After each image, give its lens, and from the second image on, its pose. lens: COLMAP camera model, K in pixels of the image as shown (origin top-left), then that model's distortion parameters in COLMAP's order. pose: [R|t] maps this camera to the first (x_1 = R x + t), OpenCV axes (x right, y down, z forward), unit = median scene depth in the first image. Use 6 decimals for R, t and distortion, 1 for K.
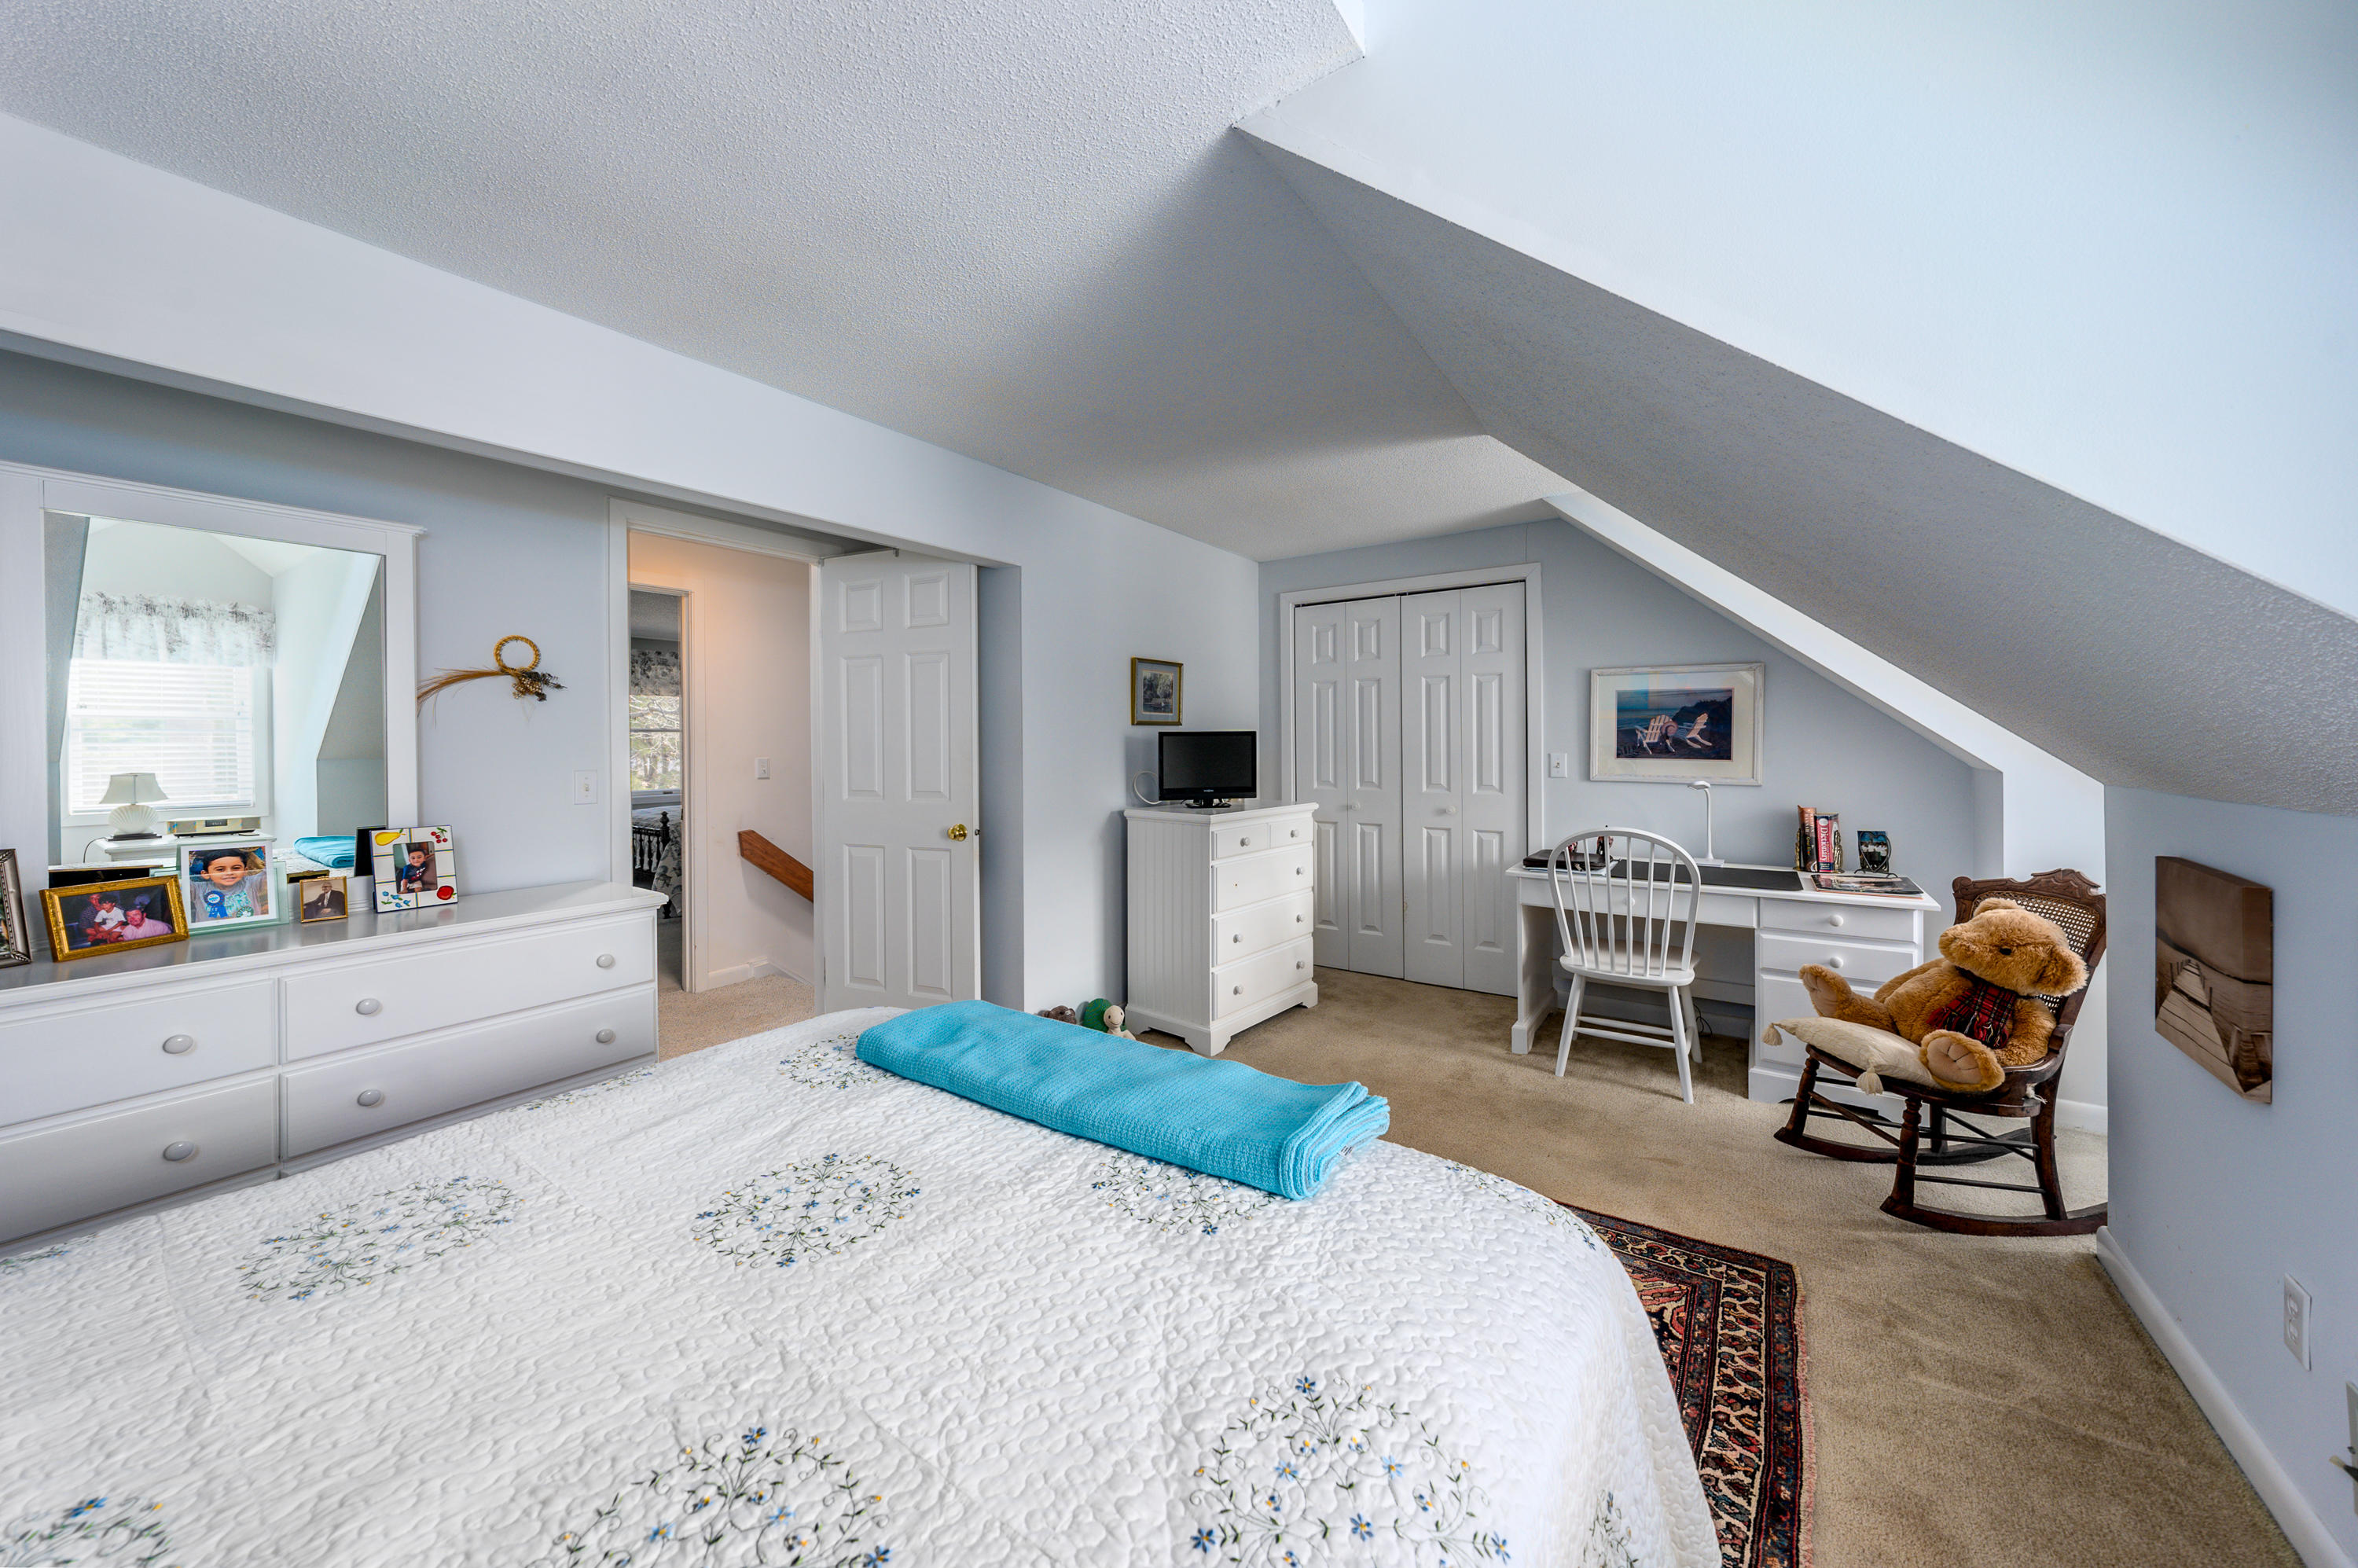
lens RADIAL K [[826.9, 0, 1185.9], [0, 826.9, 751.7], [0, 0, 1]] dist [-0.001260, -0.000310]
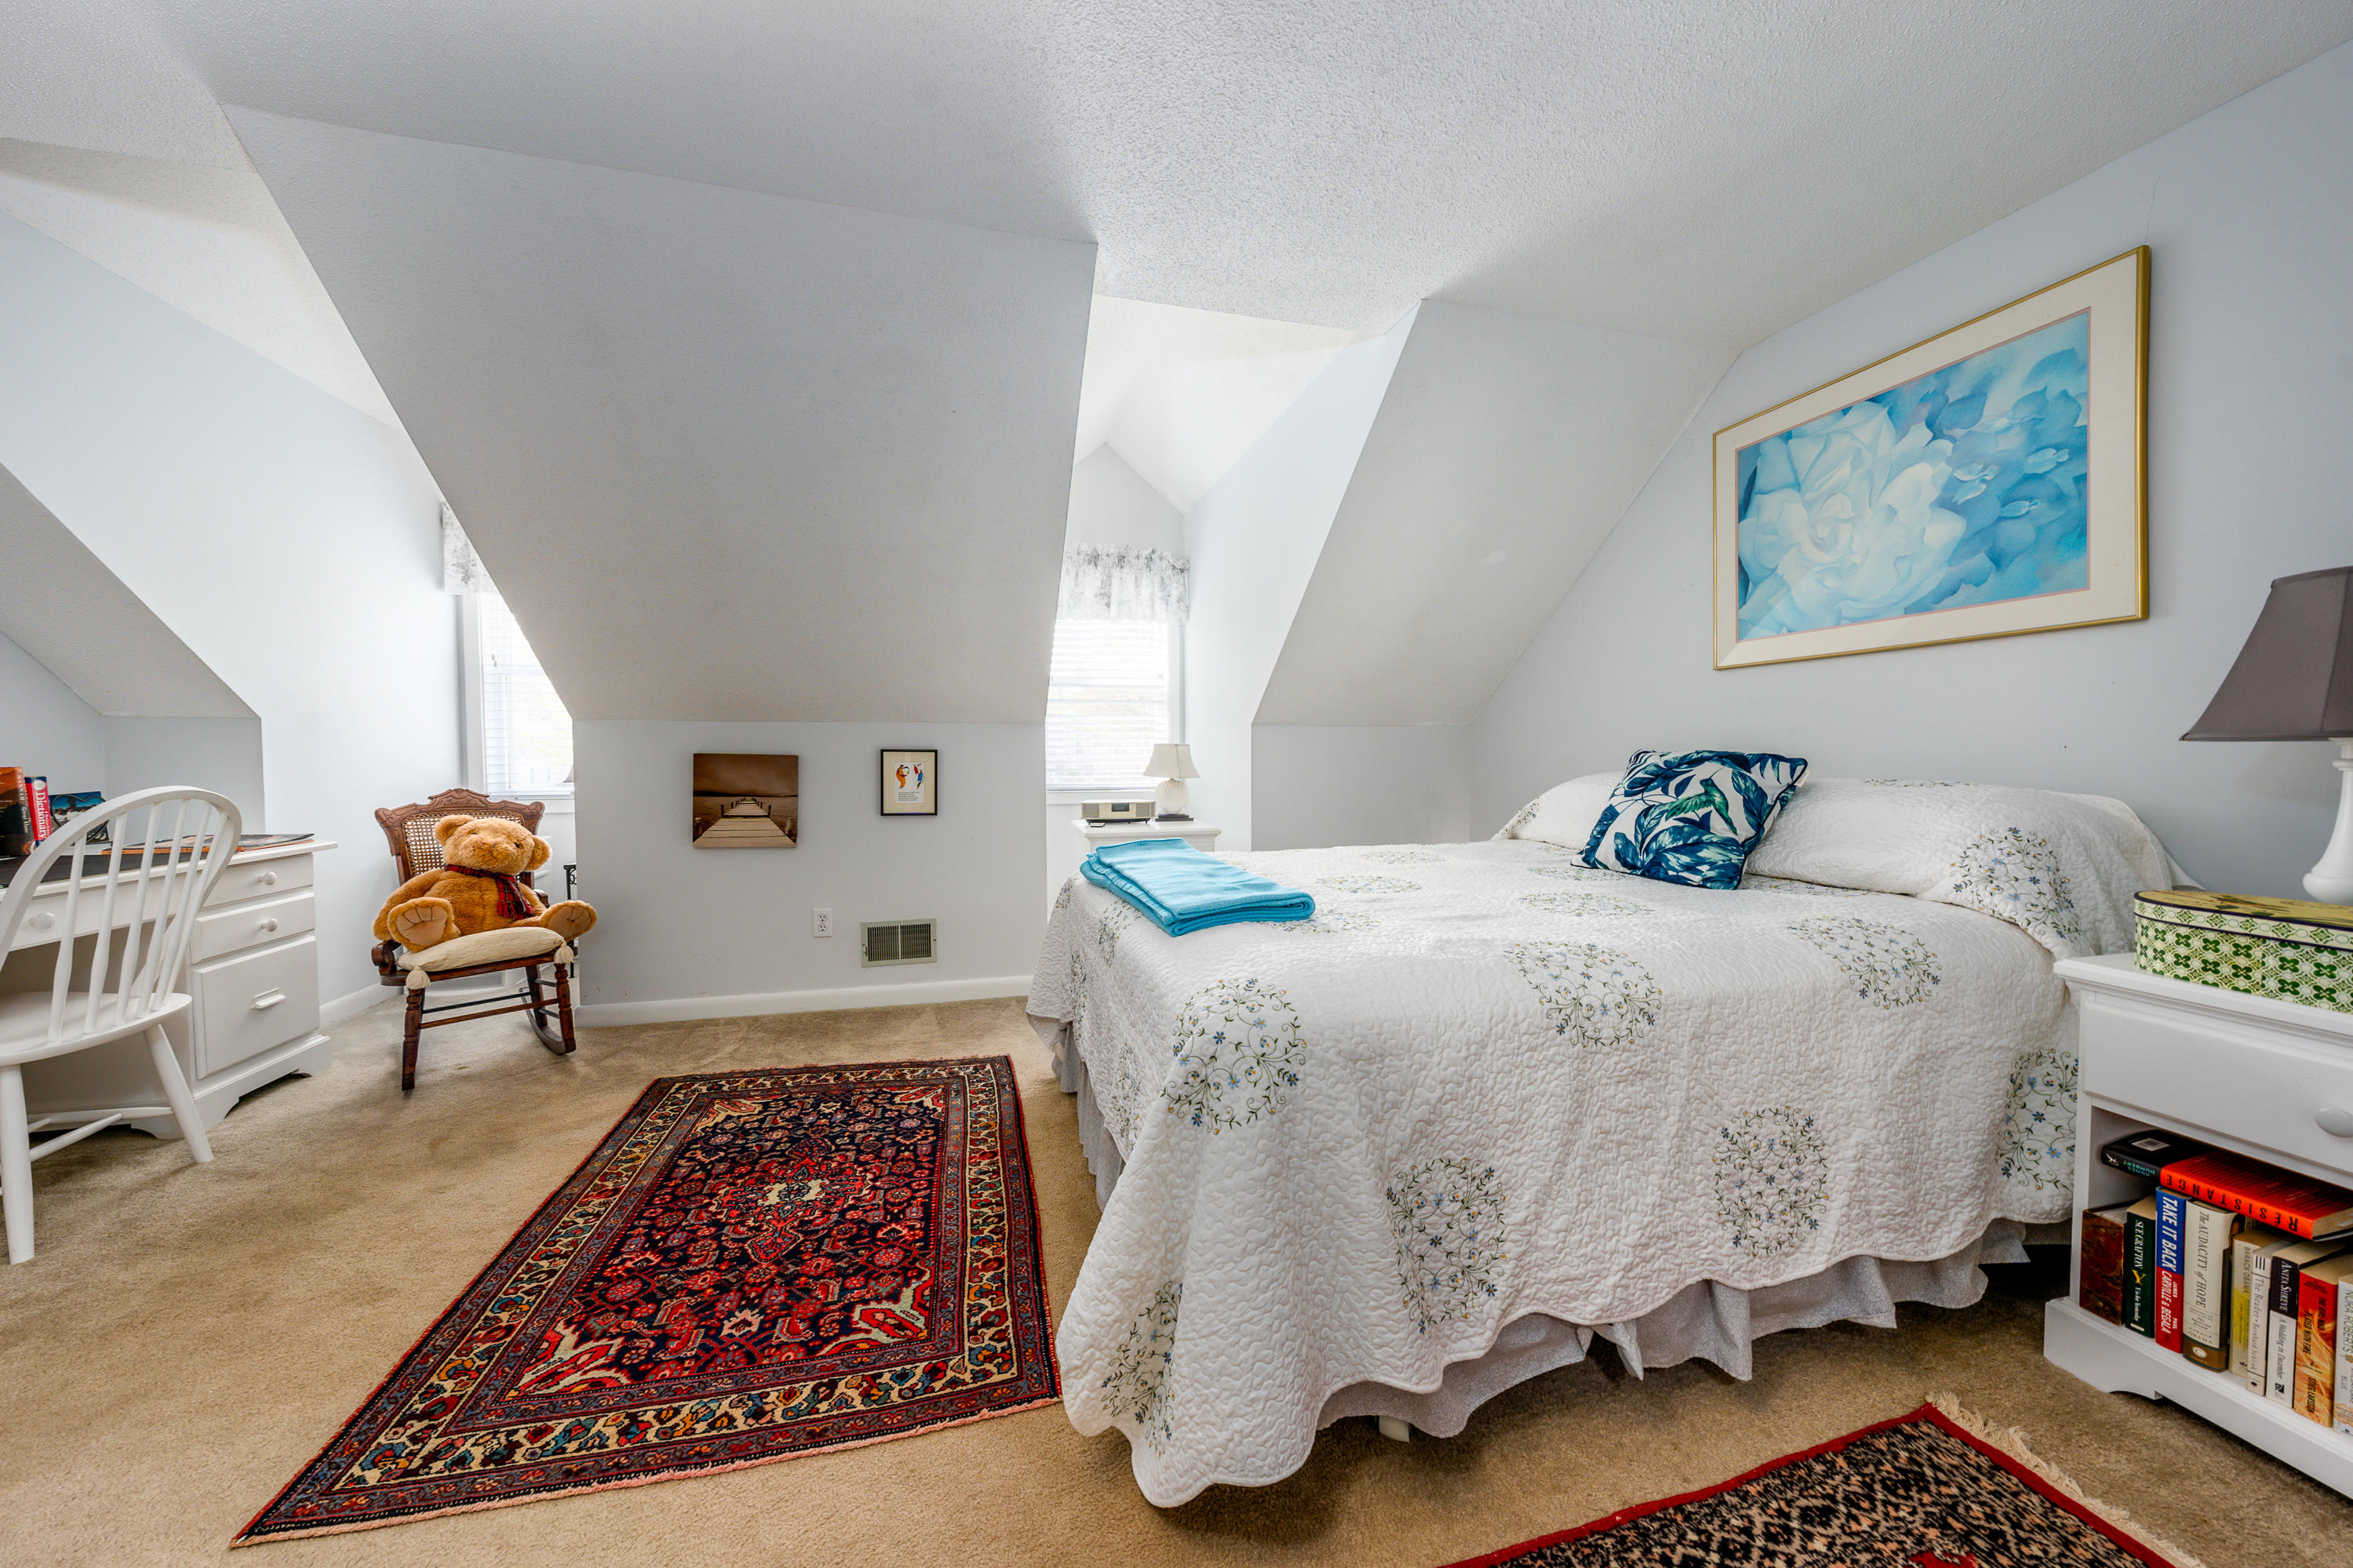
lens RADIAL K [[825.1, 0, 1183.4], [0, 825.1, 751.8], [0, 0, 1]] dist [-0.001260, -0.000310]
pose [[-0.749715, 0.007028, 0.661723, -0.707169], [0.013864, 0.999891, 0.005089, 0.101049], [-0.661615, 0.012989, -0.749731, 1.328621]]
